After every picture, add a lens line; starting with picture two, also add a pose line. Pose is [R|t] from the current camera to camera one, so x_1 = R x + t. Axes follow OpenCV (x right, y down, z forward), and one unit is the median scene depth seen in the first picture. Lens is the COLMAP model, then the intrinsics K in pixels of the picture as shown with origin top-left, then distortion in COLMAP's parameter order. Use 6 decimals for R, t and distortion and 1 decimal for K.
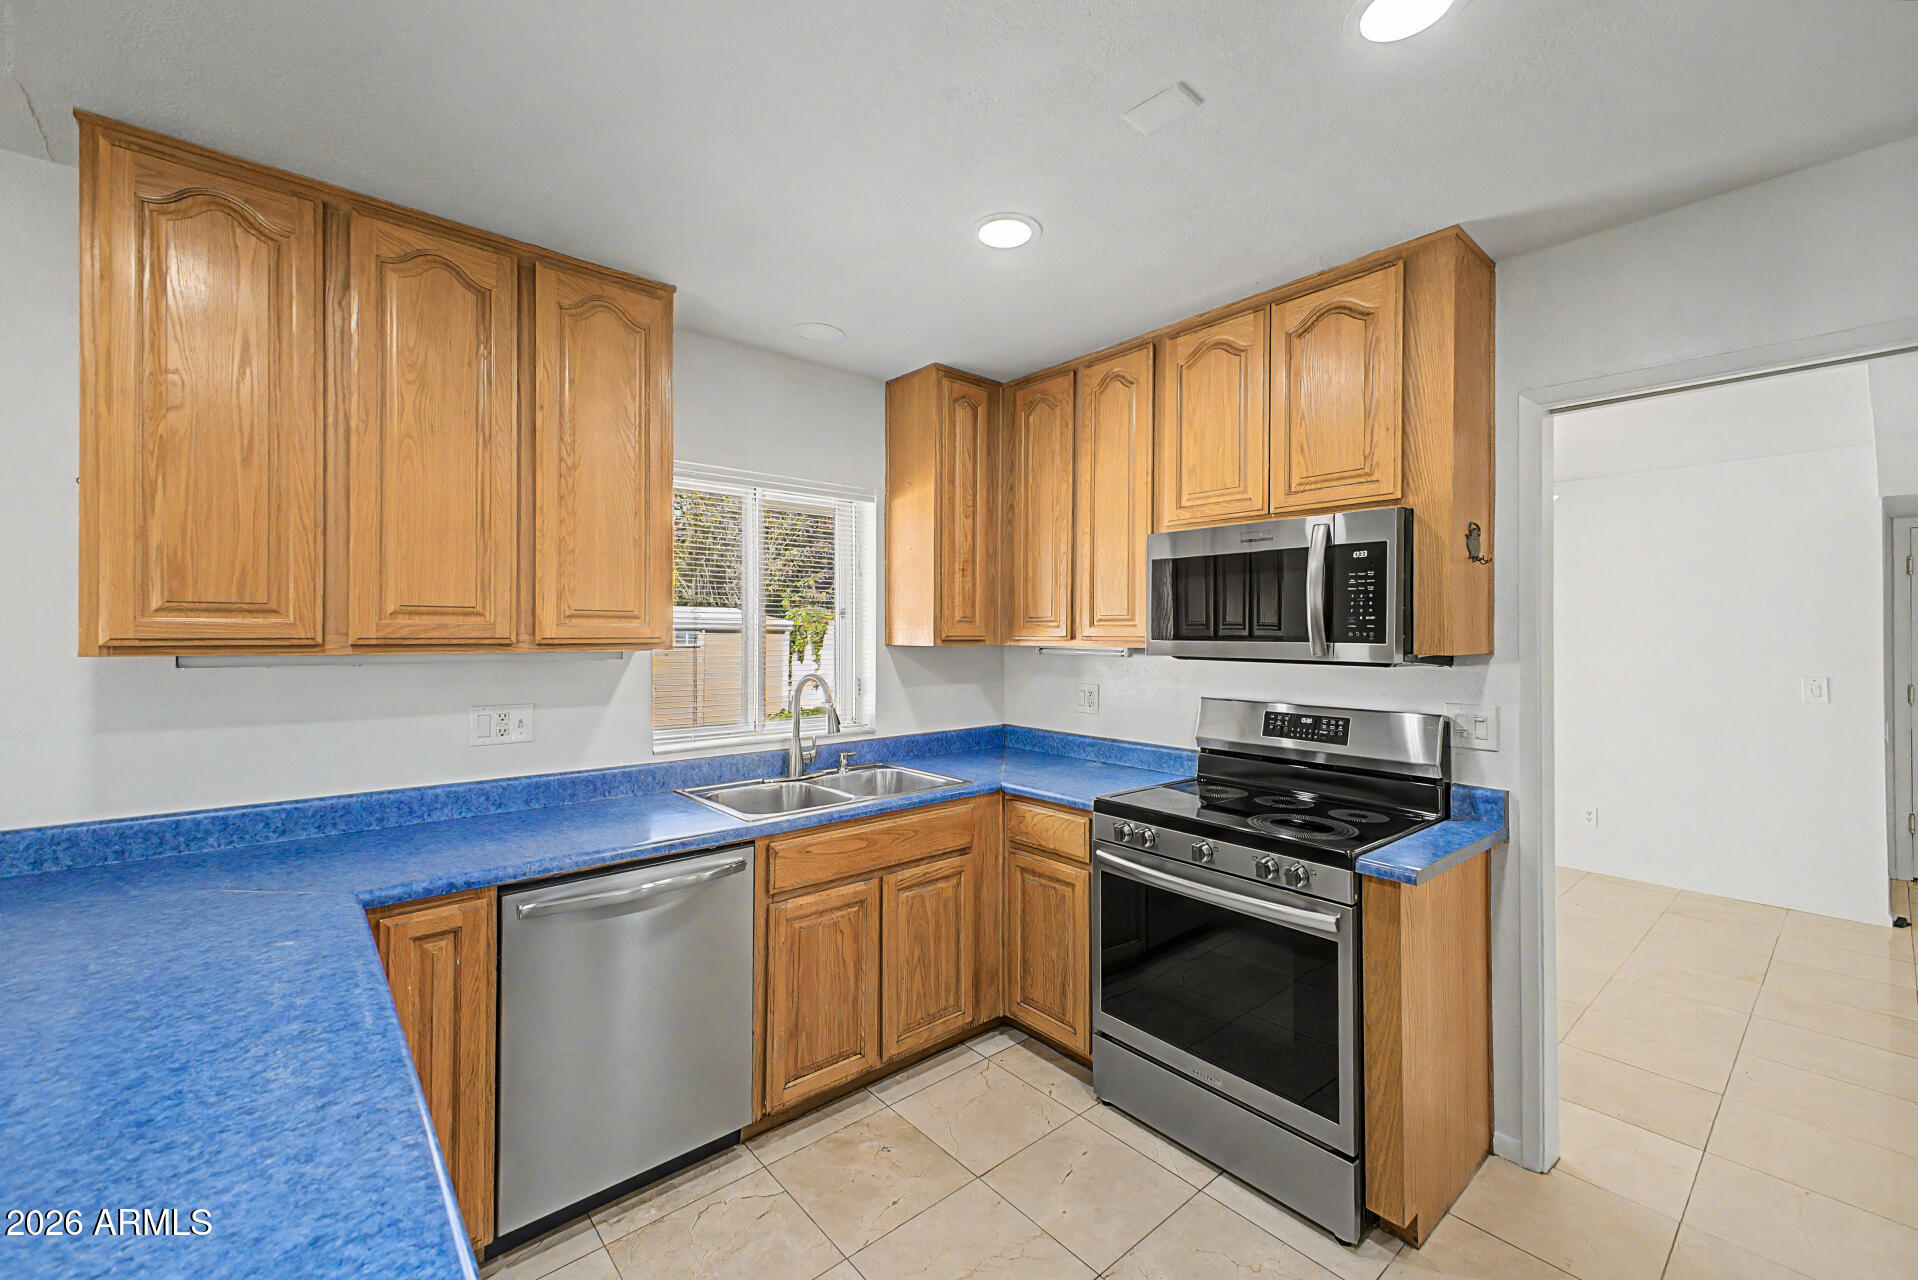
lens RADIAL K [[777.9, 0, 957.8], [0, 777.9, 635.1], [0, 0, 1]] dist [0.002968, -0.000194]
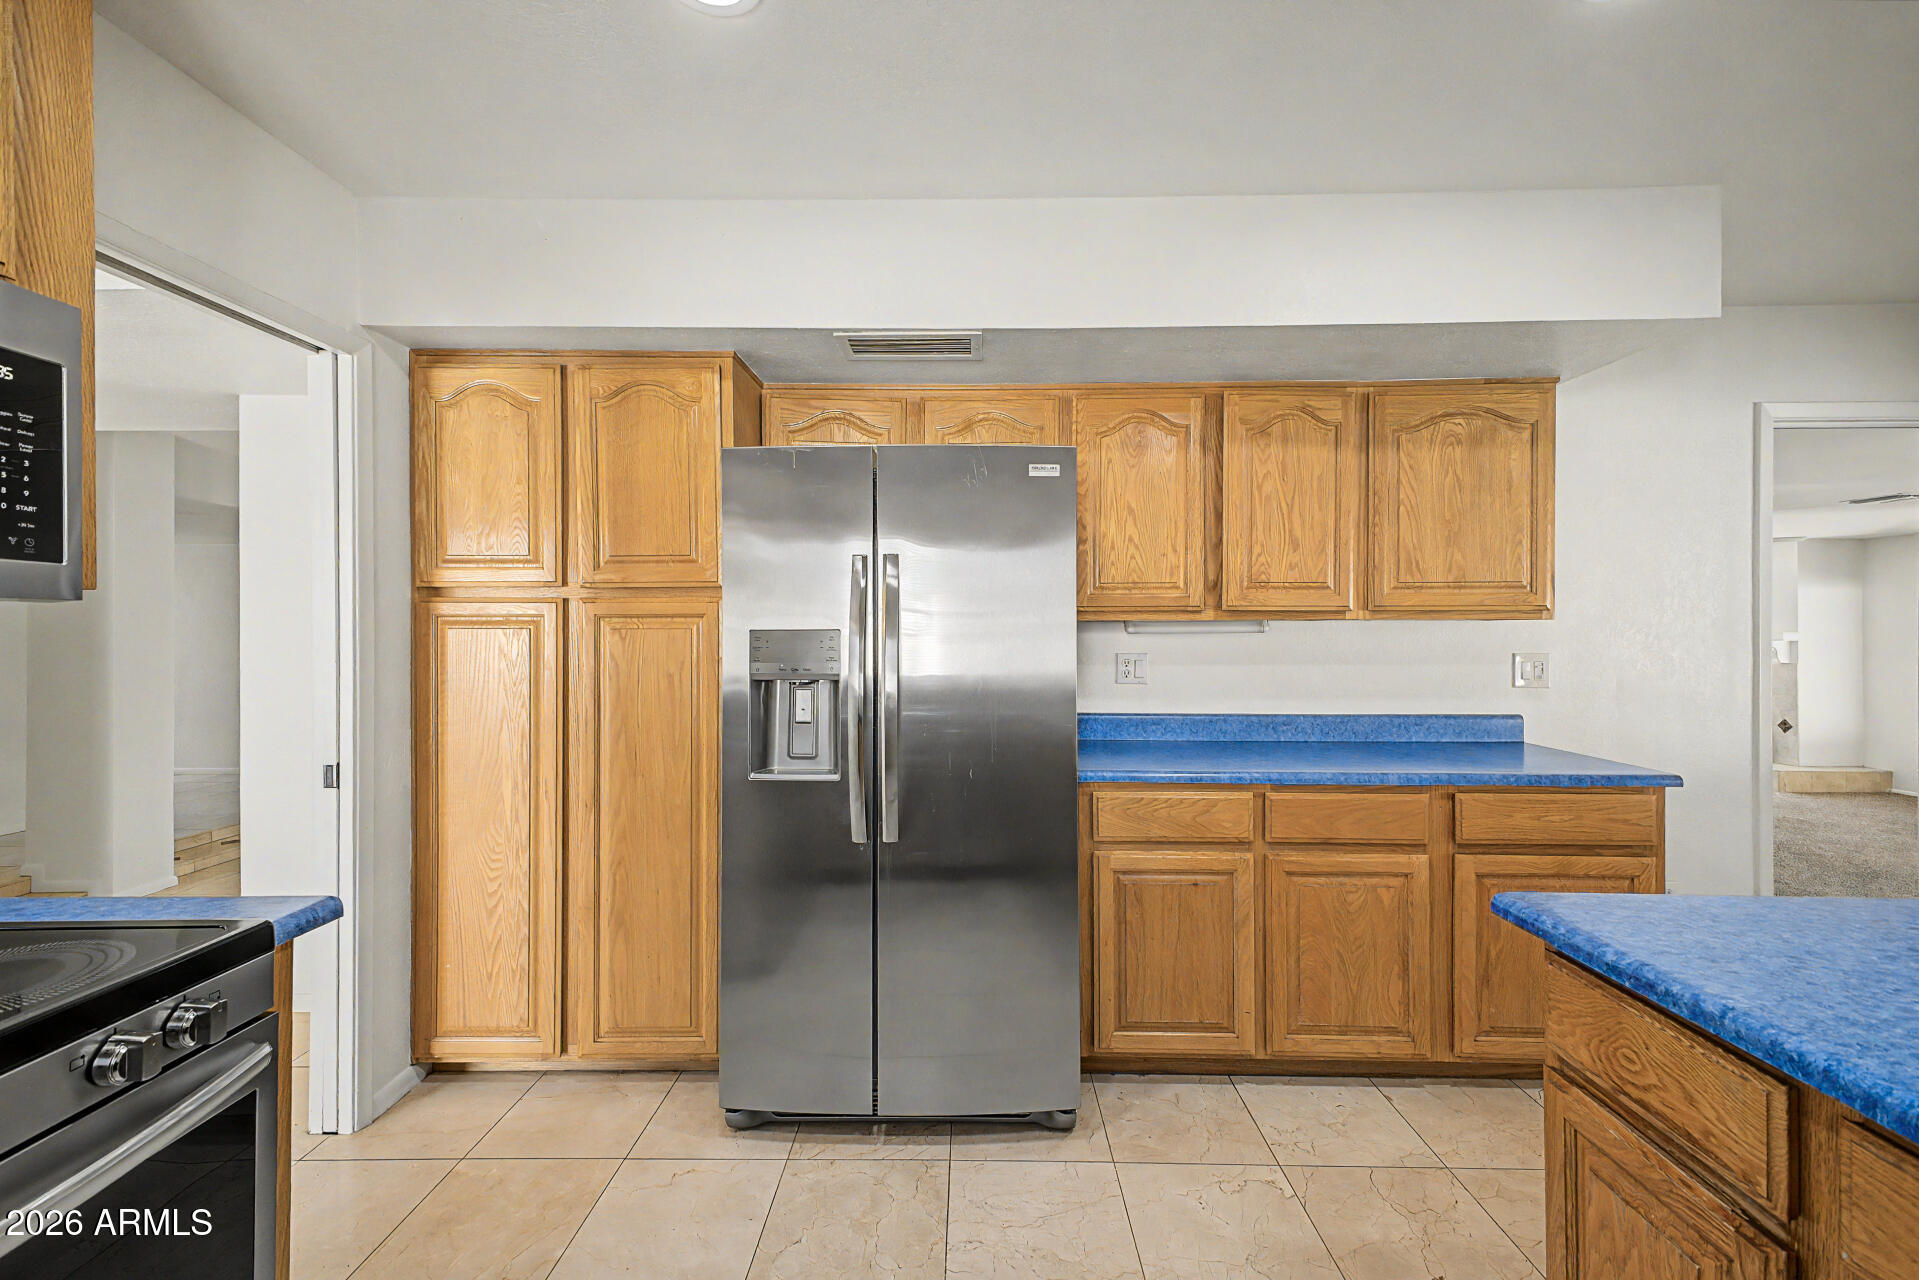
lens RADIAL K [[778.3, 0, 959.8], [0, 778.3, 632.5], [0, 0, 1]] dist [0.002968, -0.000194]
pose [[-0.750749, -0.001652, 0.660586, -0.238664], [0.000936, 0.999993, 0.003564, 0.054750], [-0.660587, 0.003294, -0.750742, 0.978808]]
